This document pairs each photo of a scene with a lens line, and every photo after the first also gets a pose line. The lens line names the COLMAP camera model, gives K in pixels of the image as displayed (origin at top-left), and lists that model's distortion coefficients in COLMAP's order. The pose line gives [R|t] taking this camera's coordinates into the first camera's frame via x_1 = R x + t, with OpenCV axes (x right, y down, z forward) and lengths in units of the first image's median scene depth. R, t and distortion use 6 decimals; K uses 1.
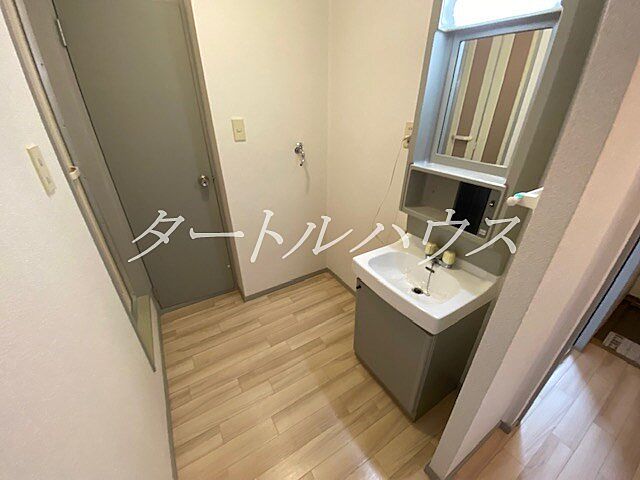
lens RADIAL K [[255.7, 0, 320.0], [0, 255.7, 240.0], [0, 0, 1]] dist [0.019049, -0.023106]
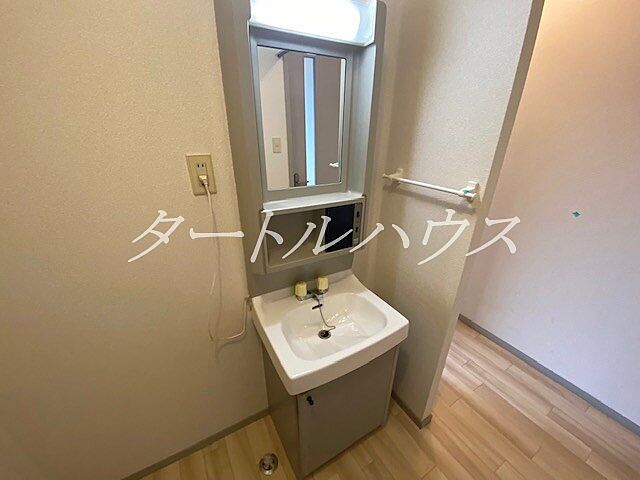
lens RADIAL K [[255.7, 0, 320.0], [0, 255.7, 240.0], [0, 0, 1]] dist [0.019049, -0.023106]
pose [[0.018693, -0.406448, 0.913483, -0.289646], [0.460937, 0.814261, 0.352867, -0.382906], [-0.887236, 0.414462, 0.202568, 0.713987]]
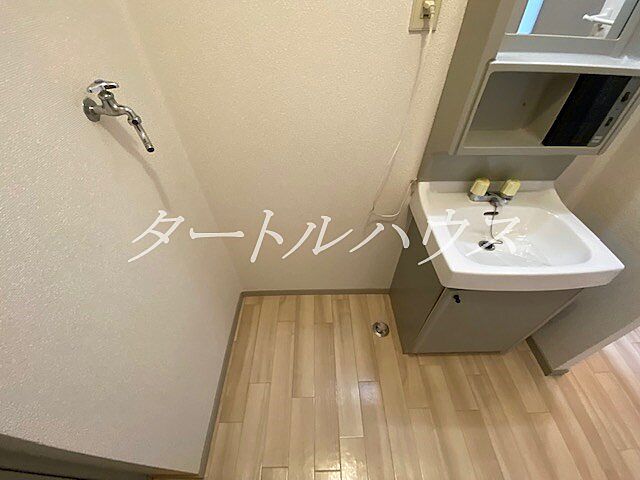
lens RADIAL K [[255.7, 0, 320.0], [0, 255.7, 240.0], [0, 0, 1]] dist [0.019049, -0.023106]
pose [[0.512390, -0.615777, 0.598561, -0.321735], [0.416542, 0.787741, 0.453824, -0.369264], [-0.750965, 0.016791, 0.660128, 0.881083]]
